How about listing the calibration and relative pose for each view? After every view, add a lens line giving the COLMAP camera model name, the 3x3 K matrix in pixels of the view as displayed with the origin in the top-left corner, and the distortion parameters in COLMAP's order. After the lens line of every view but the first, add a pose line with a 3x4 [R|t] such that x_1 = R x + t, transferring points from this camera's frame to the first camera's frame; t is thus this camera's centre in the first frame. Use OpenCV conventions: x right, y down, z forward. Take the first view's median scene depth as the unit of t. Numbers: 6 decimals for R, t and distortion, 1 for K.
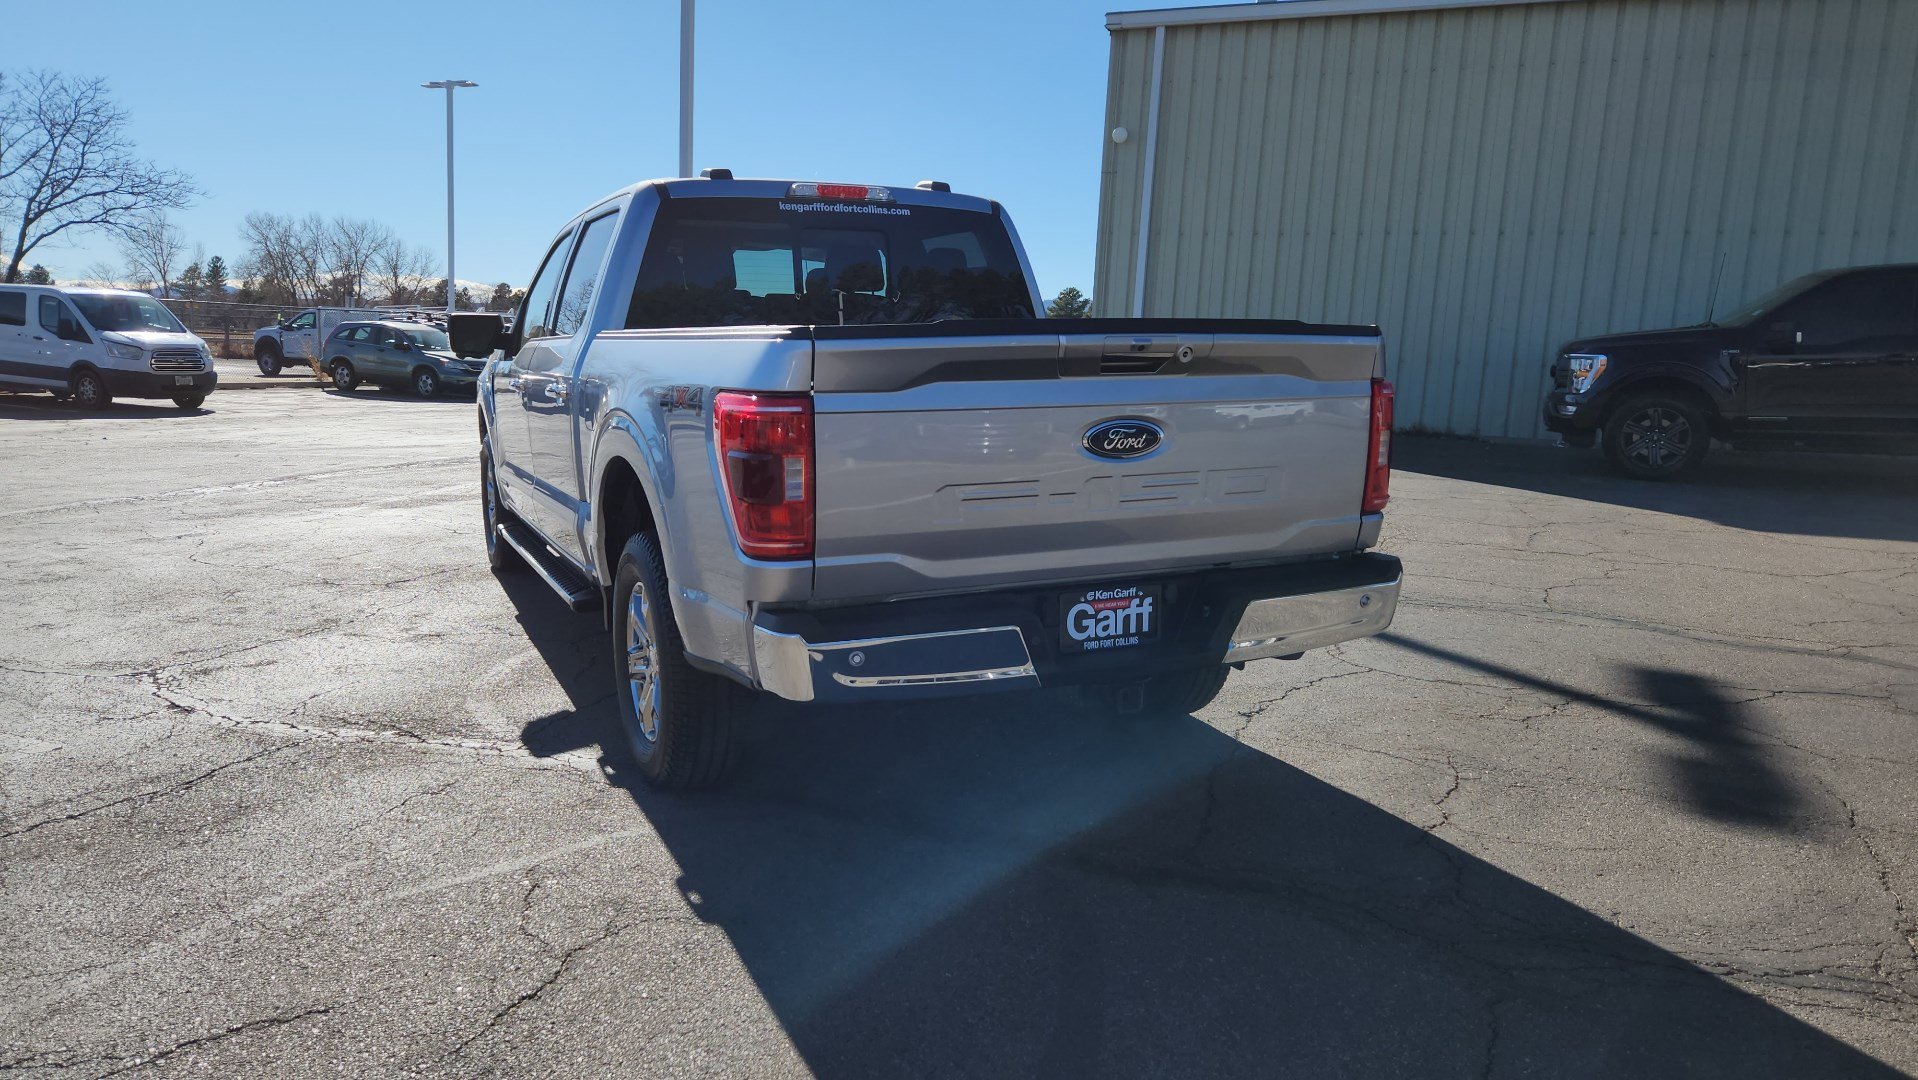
lens RADIAL K [[1285.6, 0, 938.4], [0, 1285.6, 551.6], [0, 0, 1]] dist [0.071611, -0.060616]
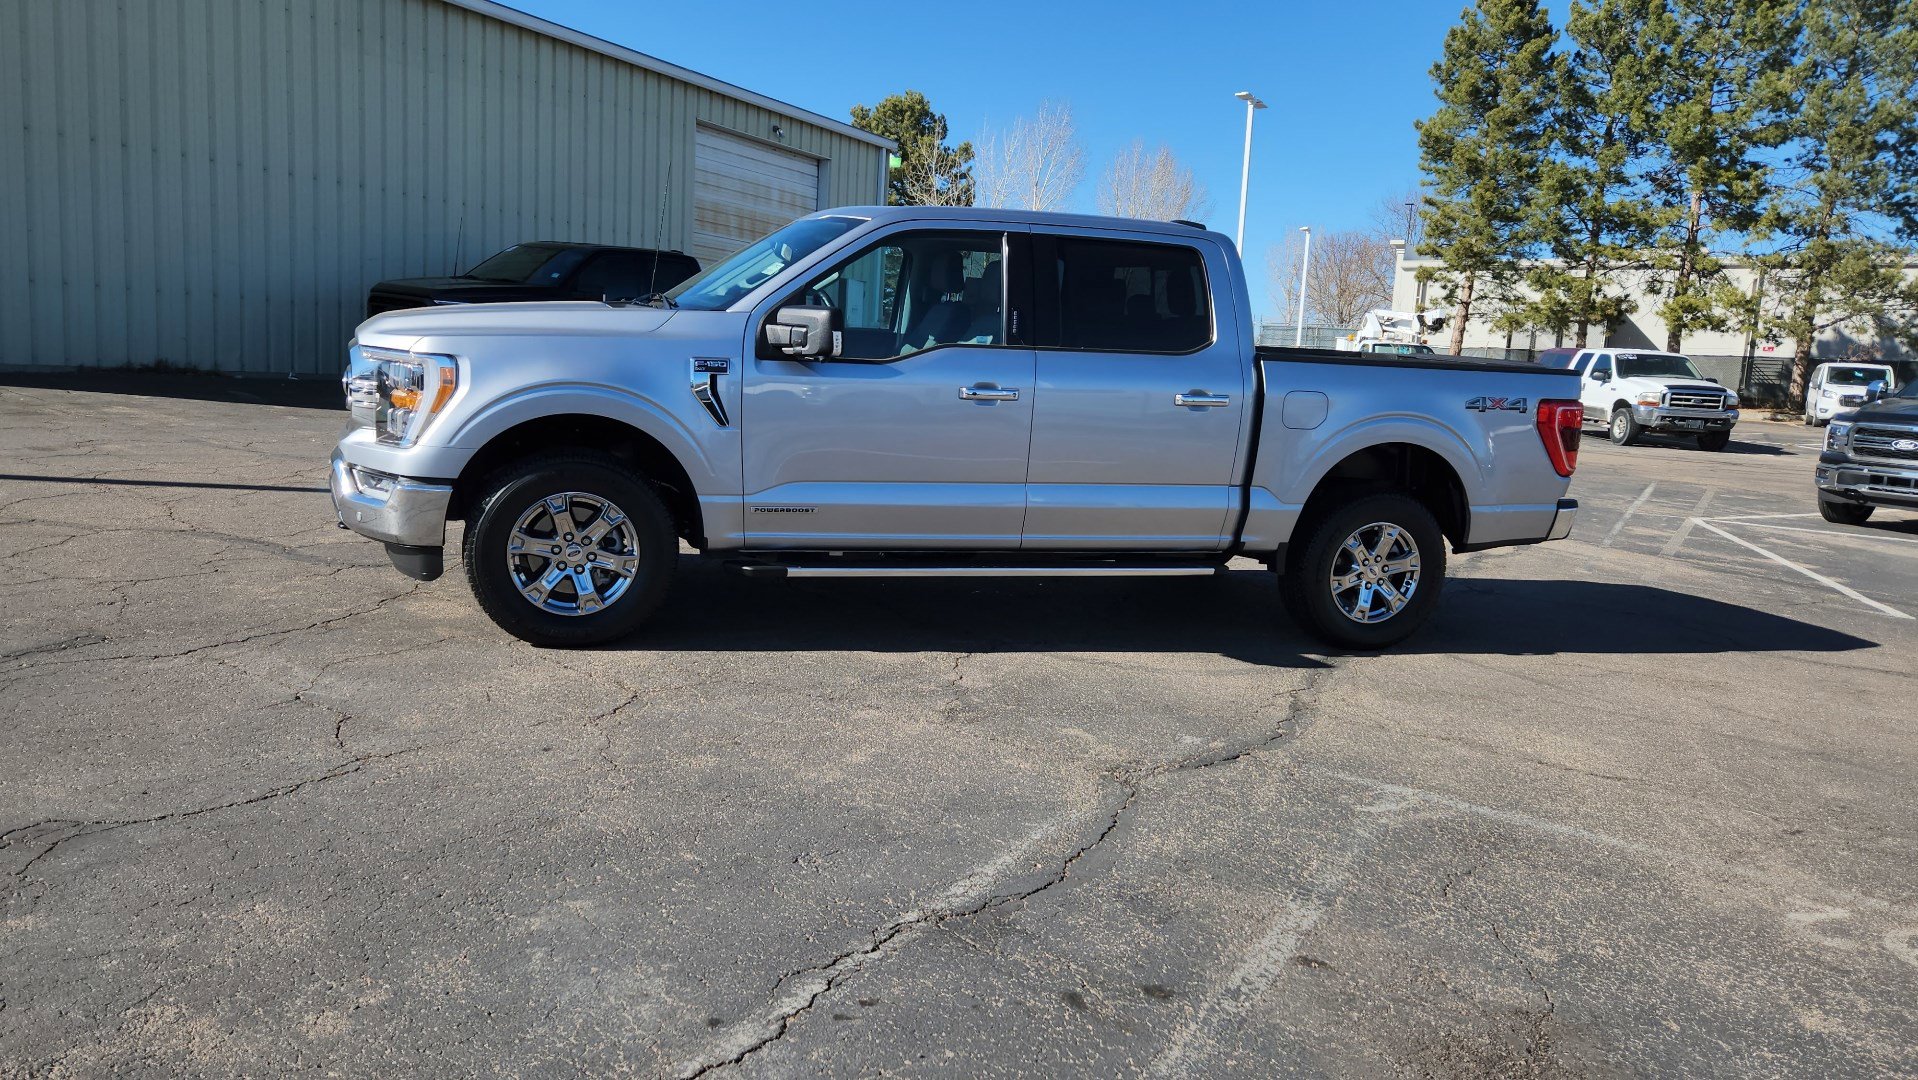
lens RADIAL K [[1283.3, 0, 934.7], [0, 1283.3, 539.4], [0, 0, 1]] dist [0.075155, -0.061630]
pose [[0.139228, -0.166453, 0.976171, -1.780834], [0.095902, 0.983404, 0.154008, -0.241074], [-0.985606, 0.072174, 0.152880, 1.256917]]
